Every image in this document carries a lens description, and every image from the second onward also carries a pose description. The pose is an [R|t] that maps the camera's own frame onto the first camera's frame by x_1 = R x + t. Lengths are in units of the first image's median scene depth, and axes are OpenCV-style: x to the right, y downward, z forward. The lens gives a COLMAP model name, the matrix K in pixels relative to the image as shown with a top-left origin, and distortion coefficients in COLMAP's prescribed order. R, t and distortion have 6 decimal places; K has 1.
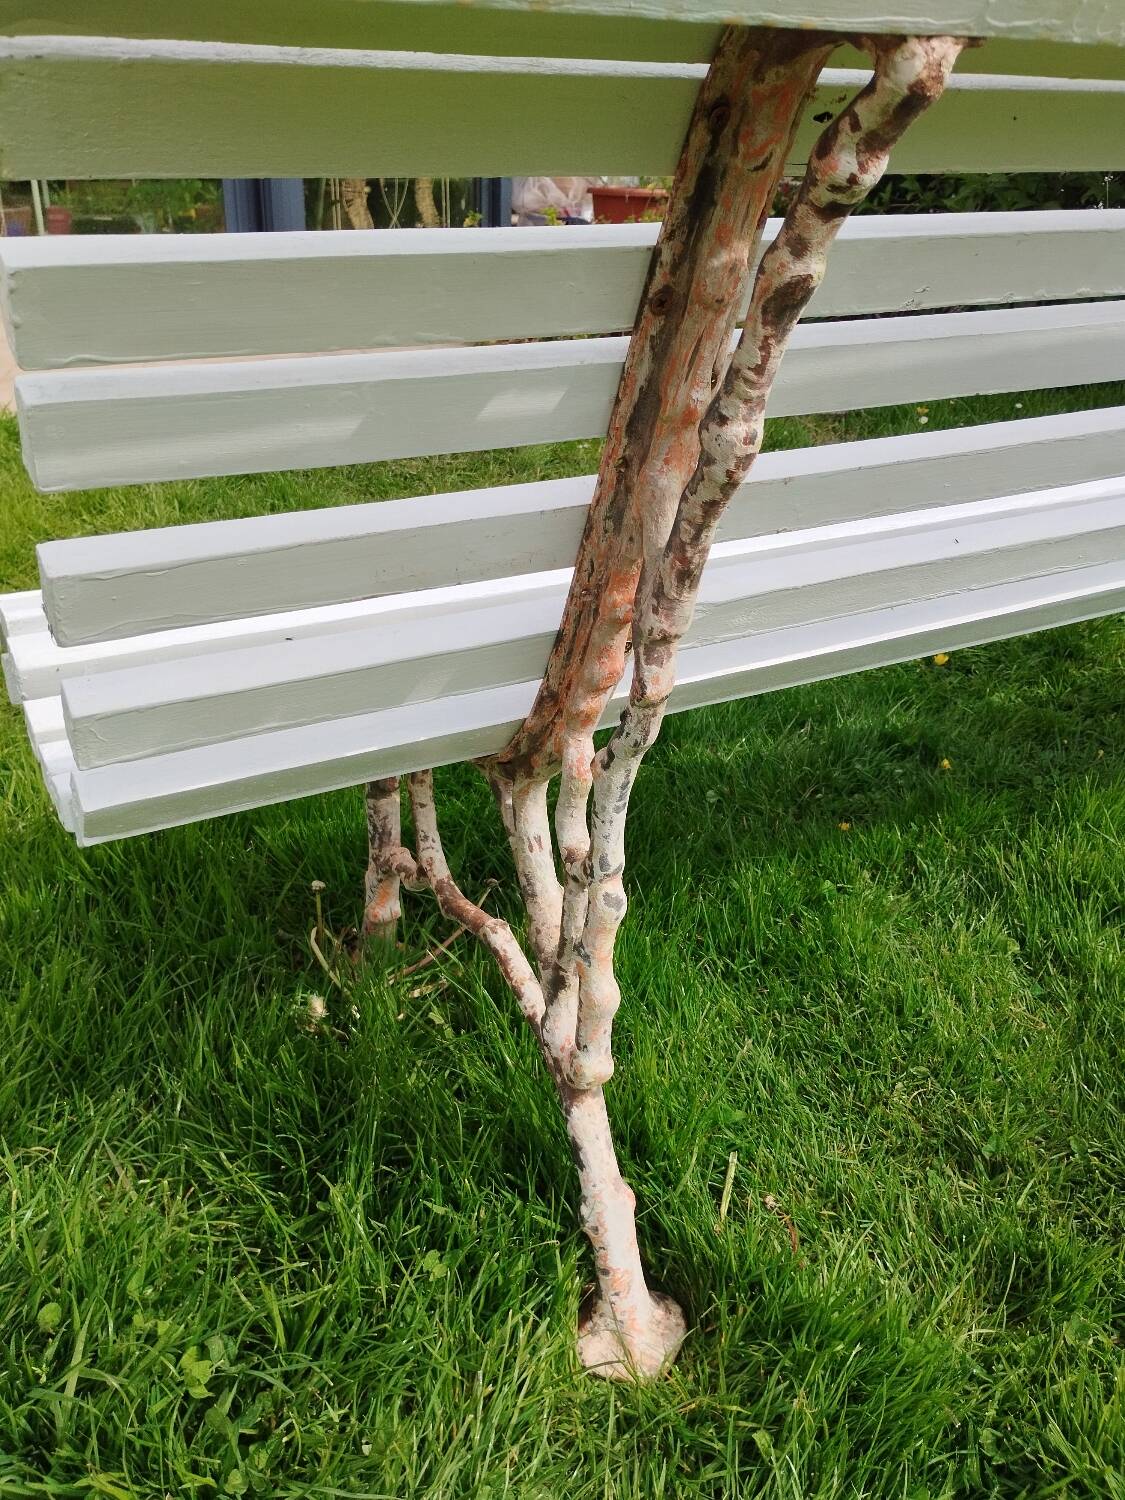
lens RADIAL K [[1270.6, 0, 582.0], [0, 1270.6, 743.3], [0, 0, 1]] dist [0.042417, -0.042527]
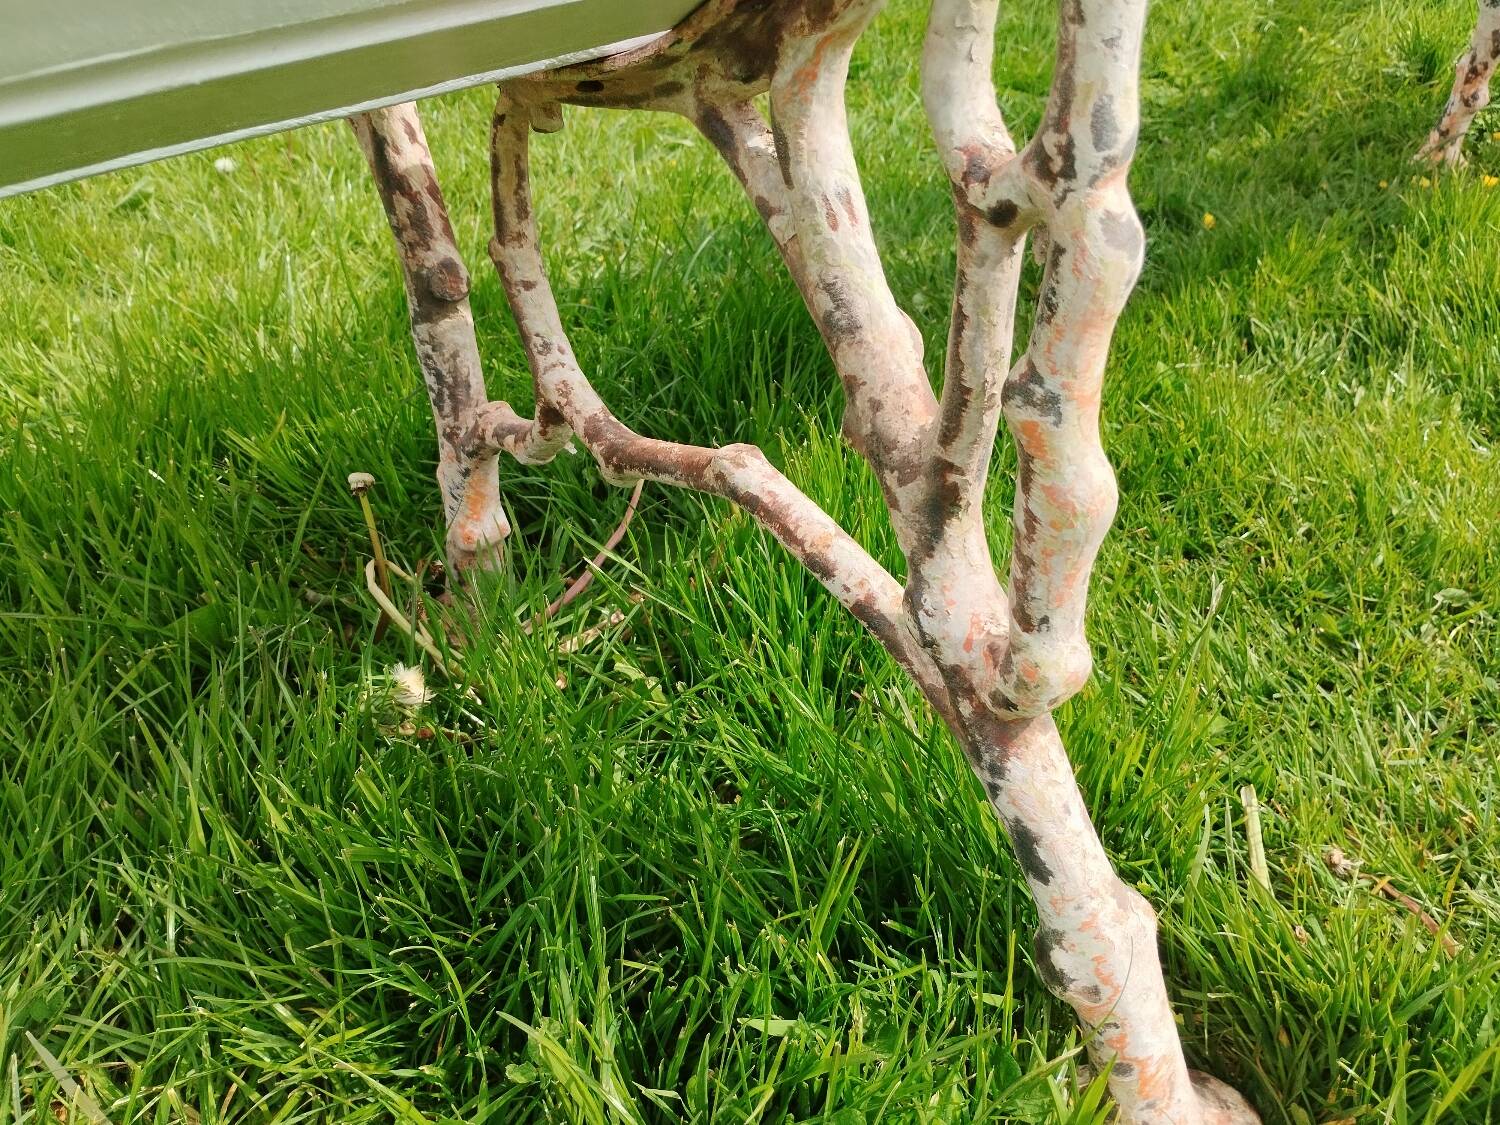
lens RADIAL K [[1284.8, 0, 754.4], [0, 1284.8, 559.0], [0, 0, 1]] dist [0.064766, -0.091463]
pose [[0.976152, -0.187870, 0.108774, -0.122718], [0.176632, 0.978644, 0.105155, 0.129754], [-0.126207, -0.083435, 0.988489, 0.485308]]
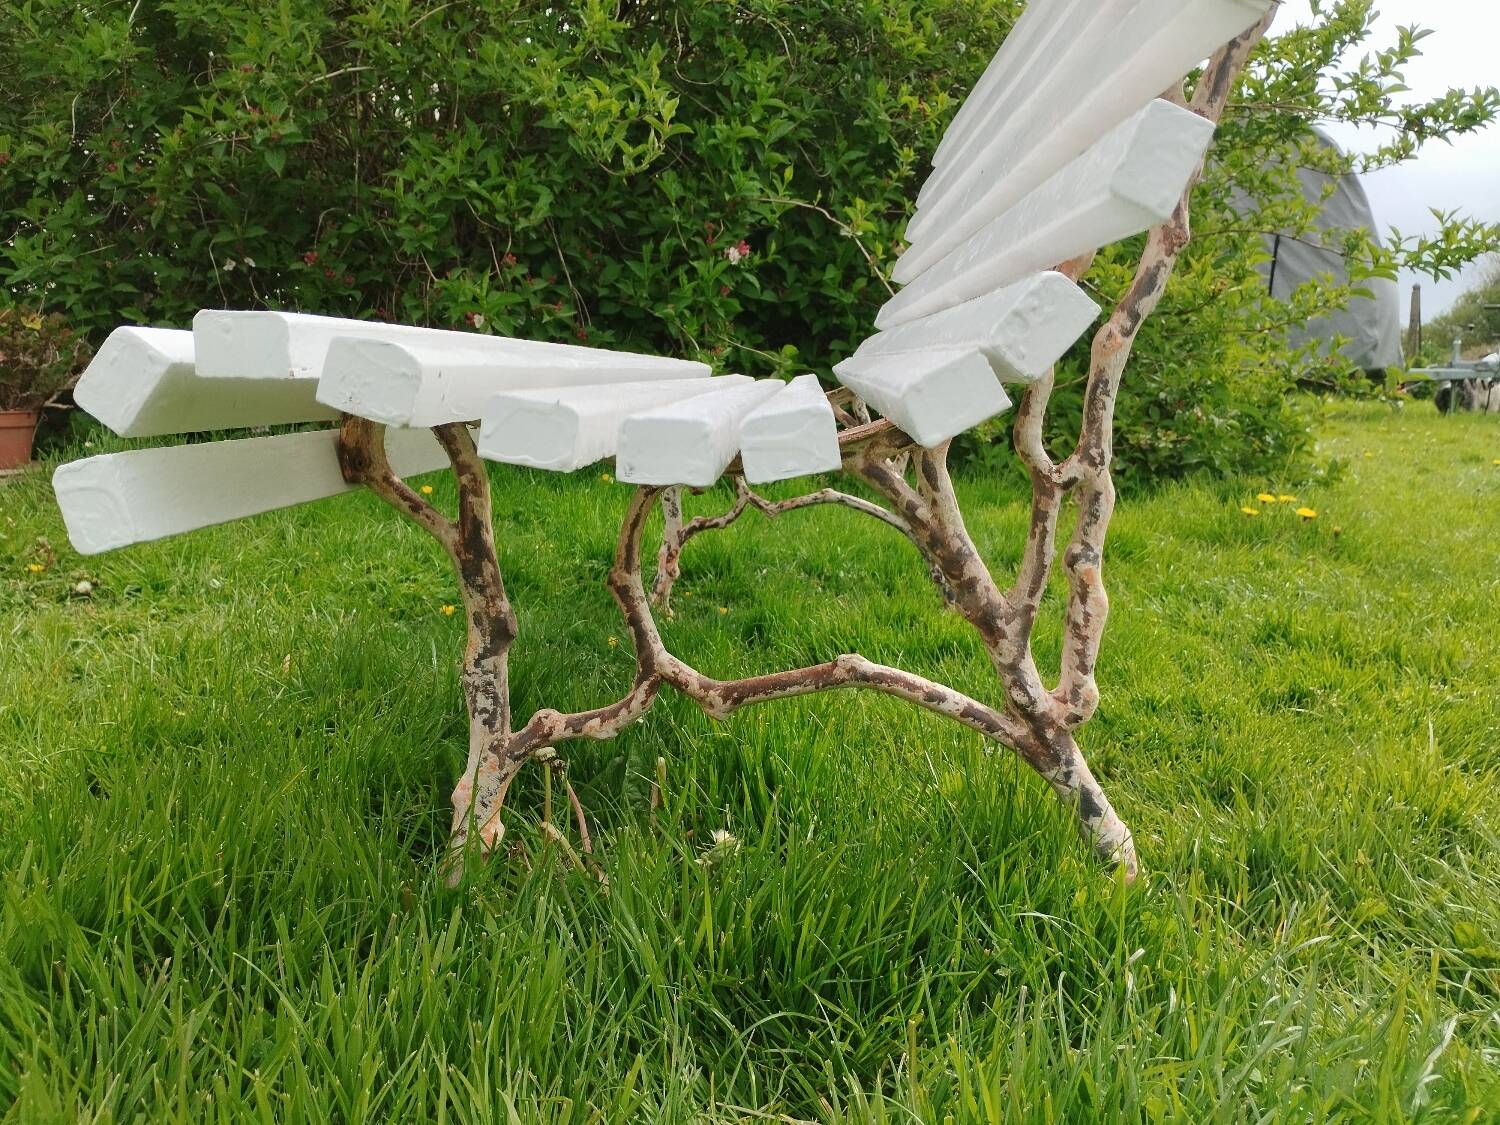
lens RADIAL K [[1270.6, 0, 750.0], [0, 1270.6, 562.5], [0, 0, 1]] dist [0.042417, -0.042527]
pose [[0.522759, -0.141403, 0.840671, -0.812426], [0.369329, 0.926360, -0.073846, 0.119895], [-0.768322, 0.349088, 0.536487, 0.557411]]
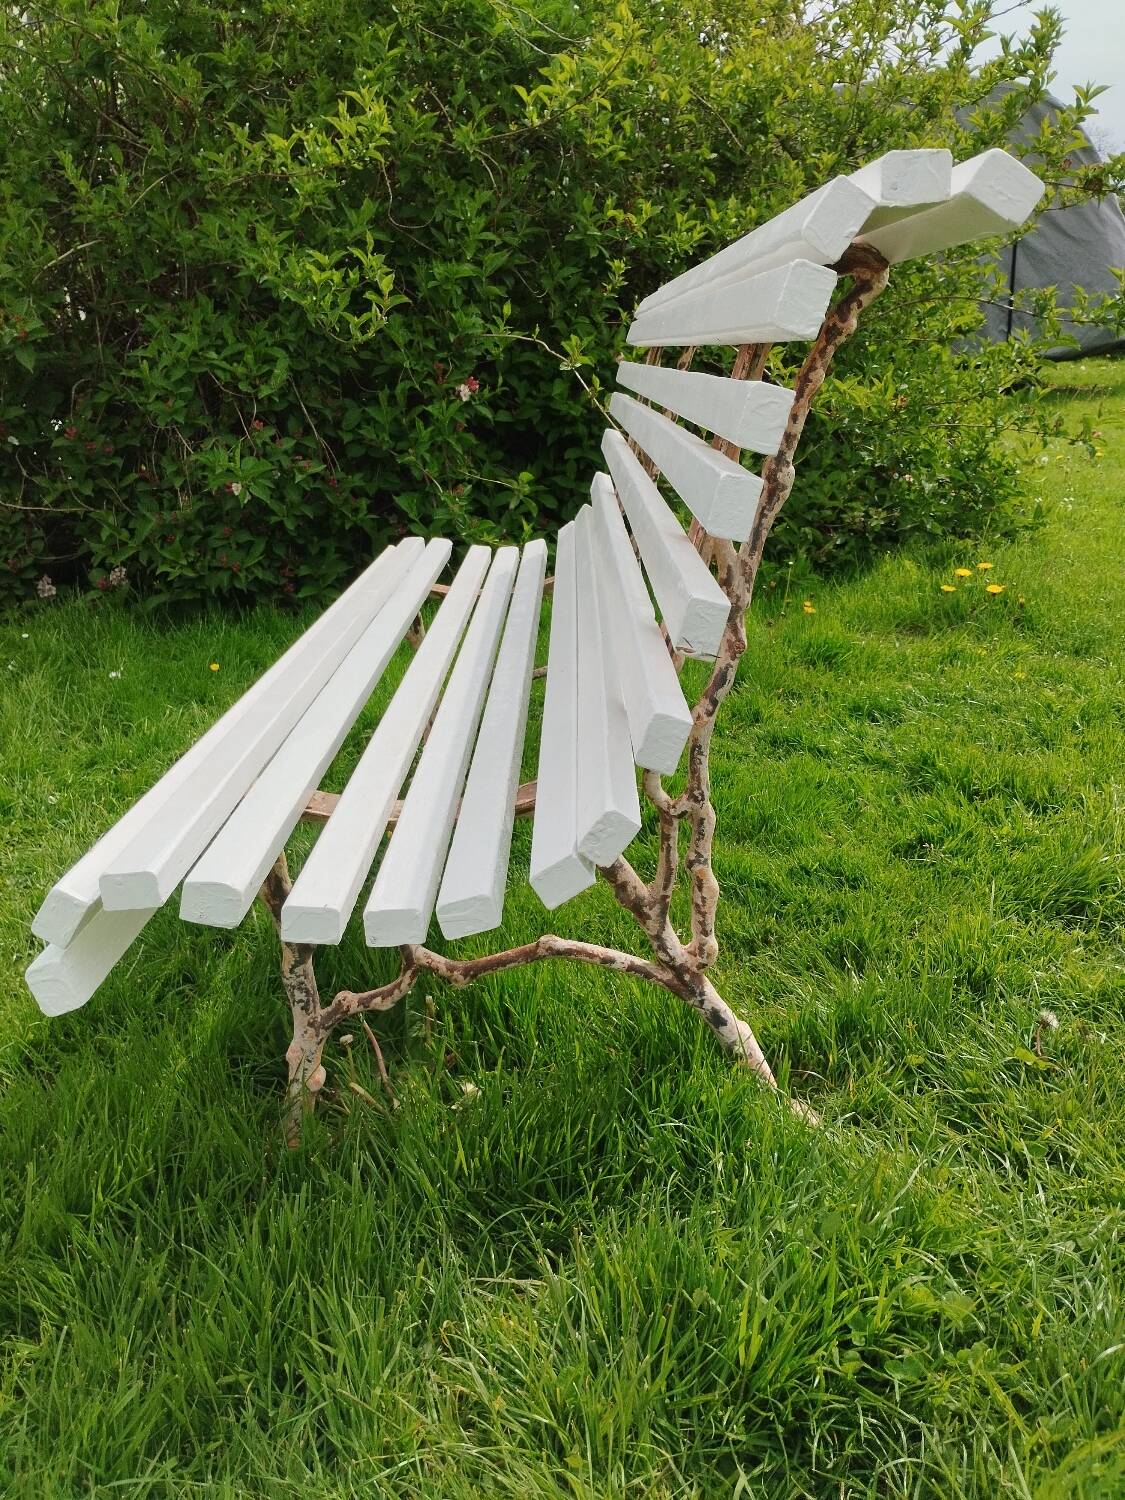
lens RADIAL K [[1284.8, 0, 576.3], [0, 1284.8, 736.1], [0, 0, 1]] dist [0.064766, -0.091463]
pose [[0.478564, -0.316049, 0.819201, -1.021095], [0.464407, 0.882904, 0.069326, -0.108080], [-0.745186, 0.347266, 0.569301, 0.181769]]
